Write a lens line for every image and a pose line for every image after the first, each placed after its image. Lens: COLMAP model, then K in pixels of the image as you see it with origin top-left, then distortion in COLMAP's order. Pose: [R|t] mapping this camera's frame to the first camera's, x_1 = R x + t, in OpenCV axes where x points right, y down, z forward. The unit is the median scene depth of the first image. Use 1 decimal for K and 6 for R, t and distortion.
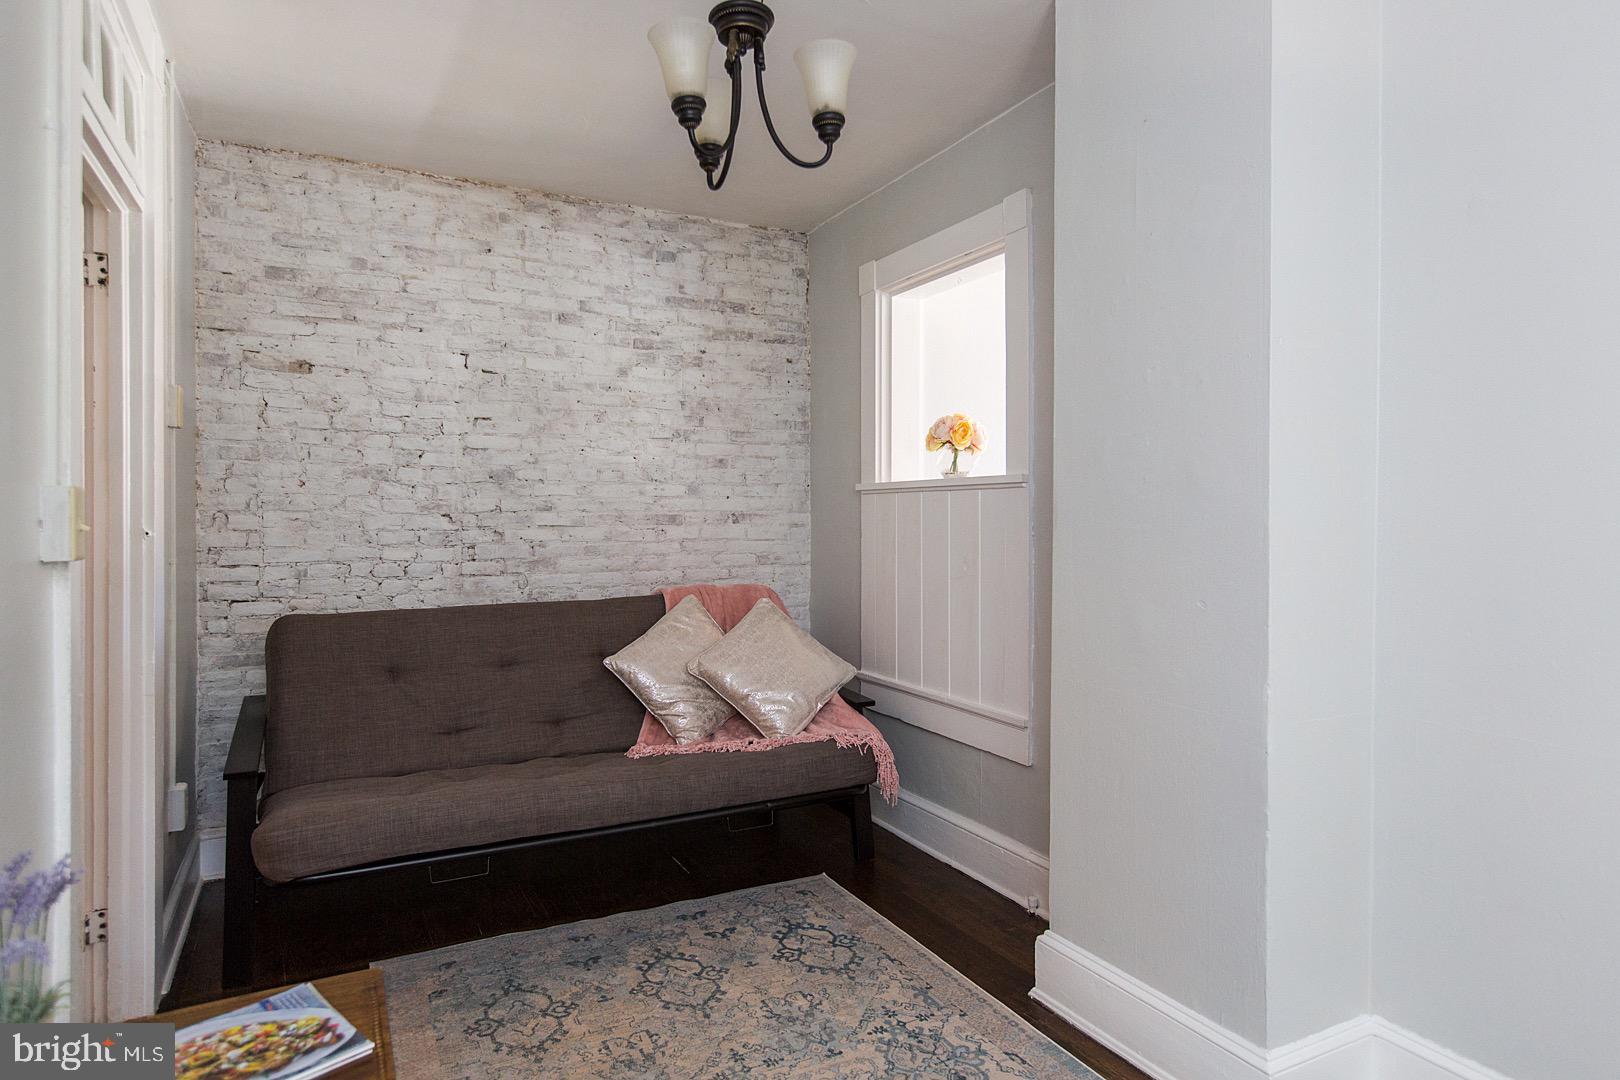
lens RADIAL K [[920.7, 0, 773.9], [0, 920.7, 521.6], [0, 0, 1]] dist [0.007512, 0.000077]
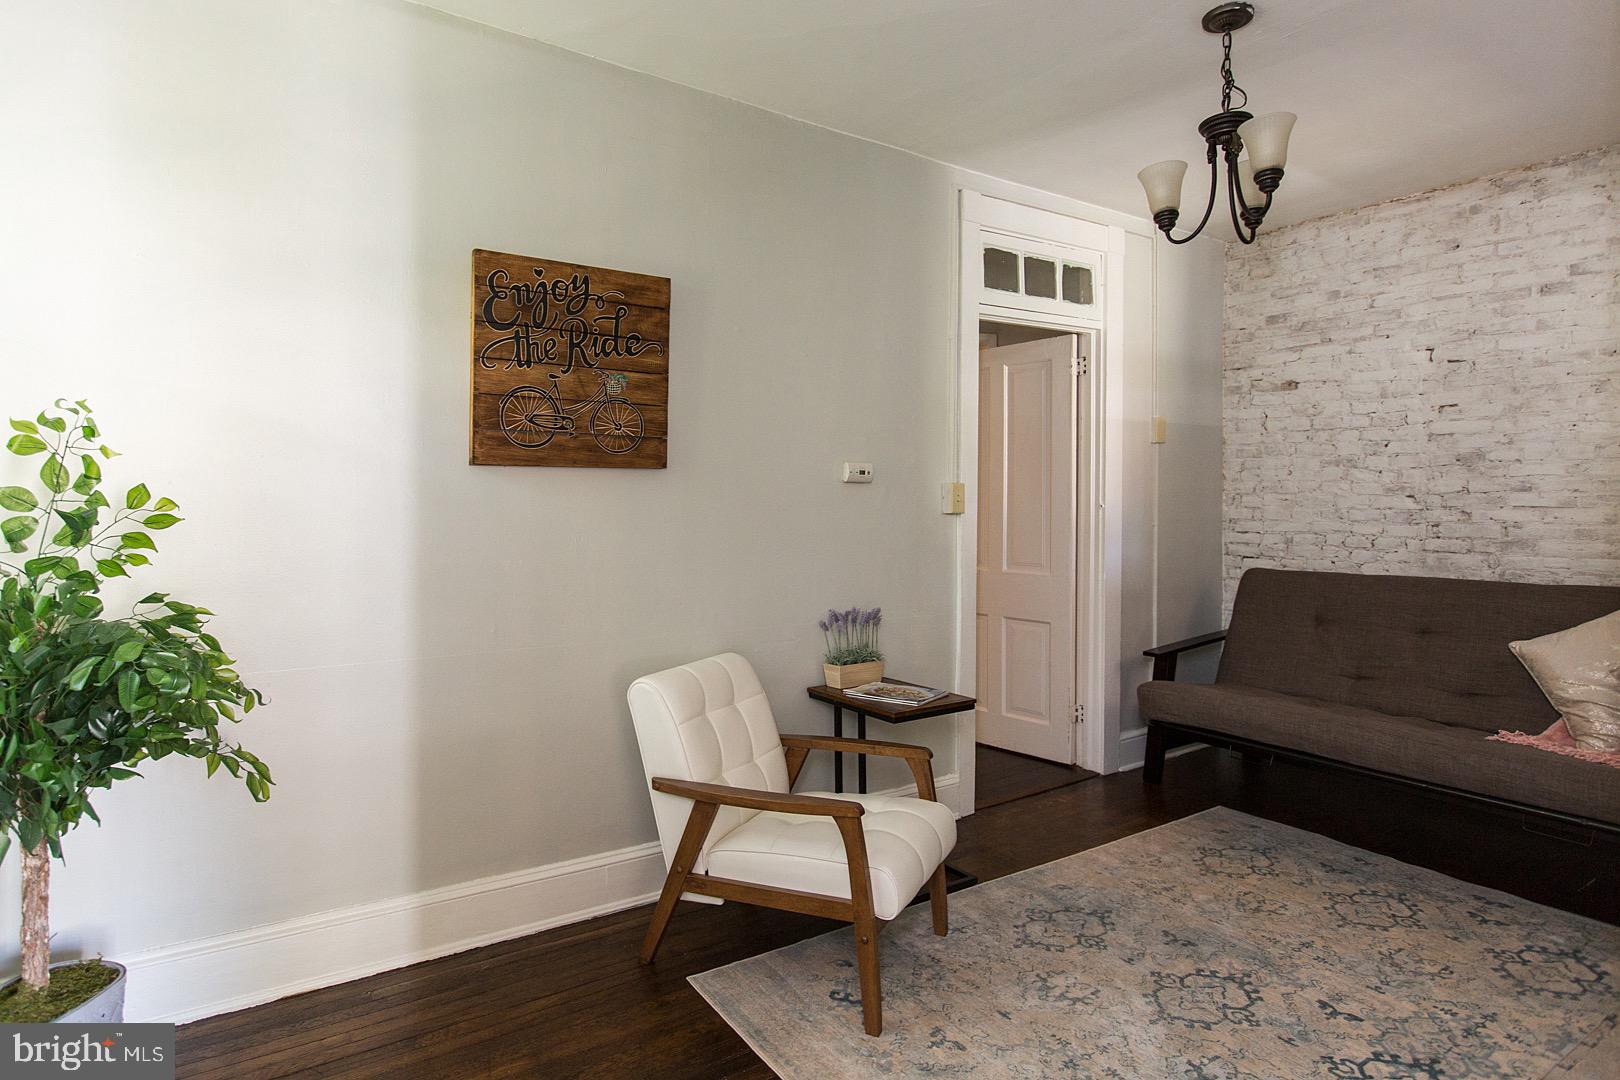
lens RADIAL K [[841.3, 0, 767.2], [0, 841.3, 505.3], [0, 0, 1]] dist [-0.000069, -0.000760]
pose [[0.115495, 0.005279, -0.993294, 0.583148], [-0.008819, 0.999952, 0.004289, 0.006840], [0.993269, 0.008265, 0.115536, 0.105359]]
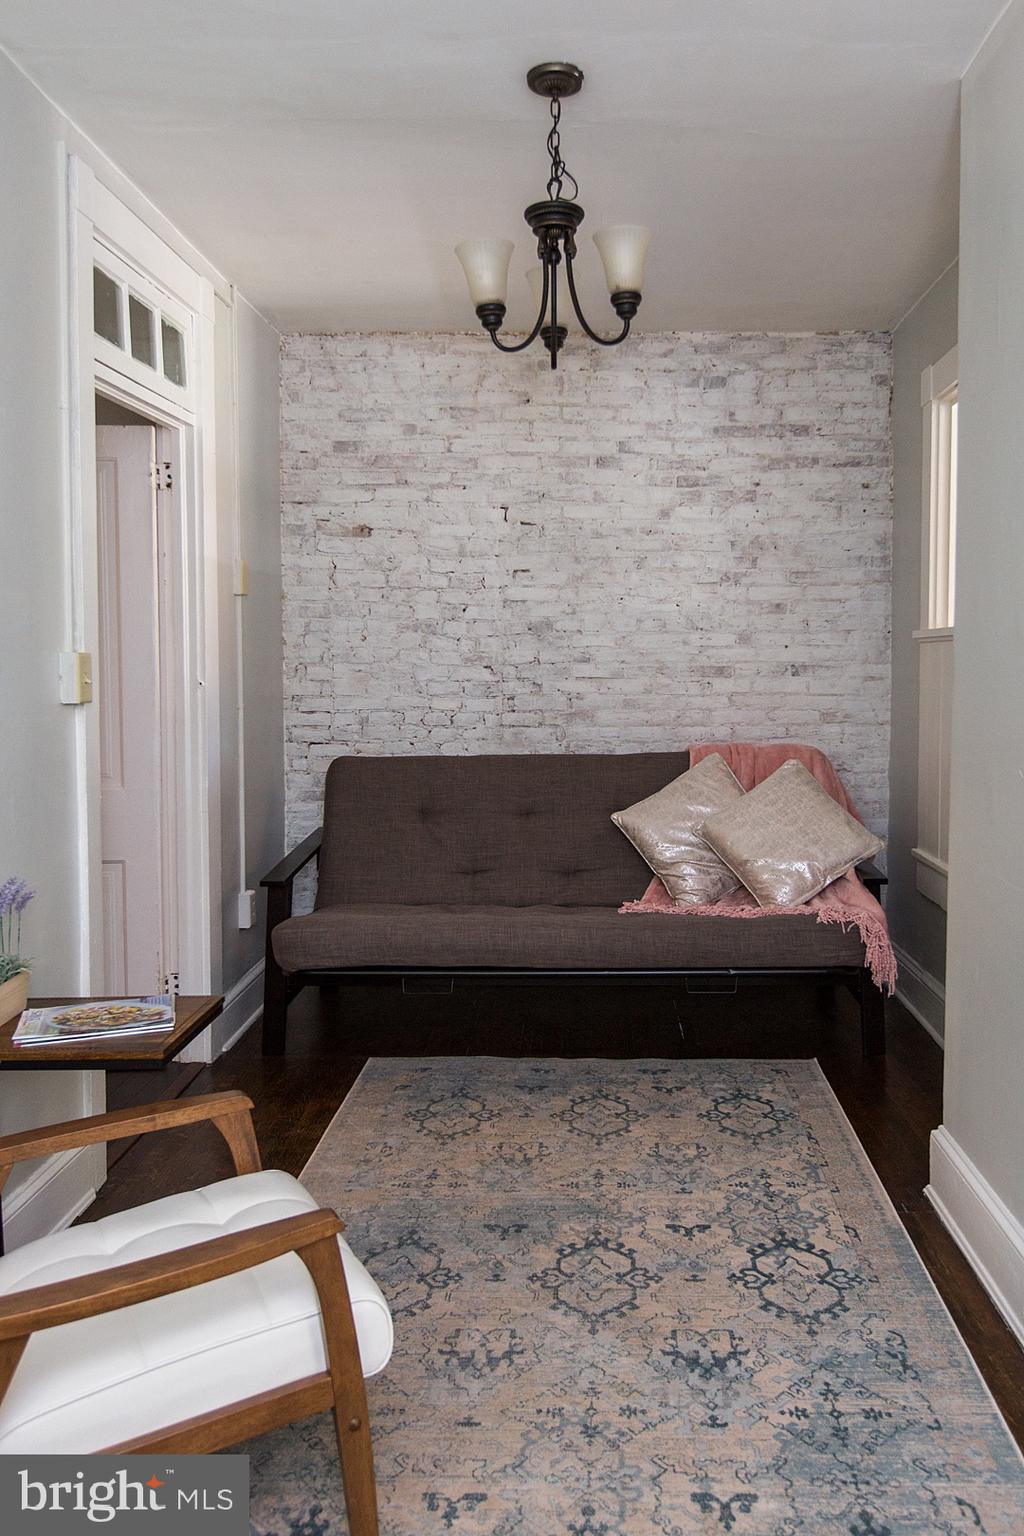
lens RADIAL K [[1173.0, 0, 557.3], [0, 1173.0, 725.2], [0, 0, 1]] dist [0.000900, -0.001252]
pose [[0.886566, 0.024497, -0.461953, 0.325065], [-0.002113, 0.998801, 0.048909, -0.006383], [0.462597, -0.042385, 0.885555, -0.127291]]
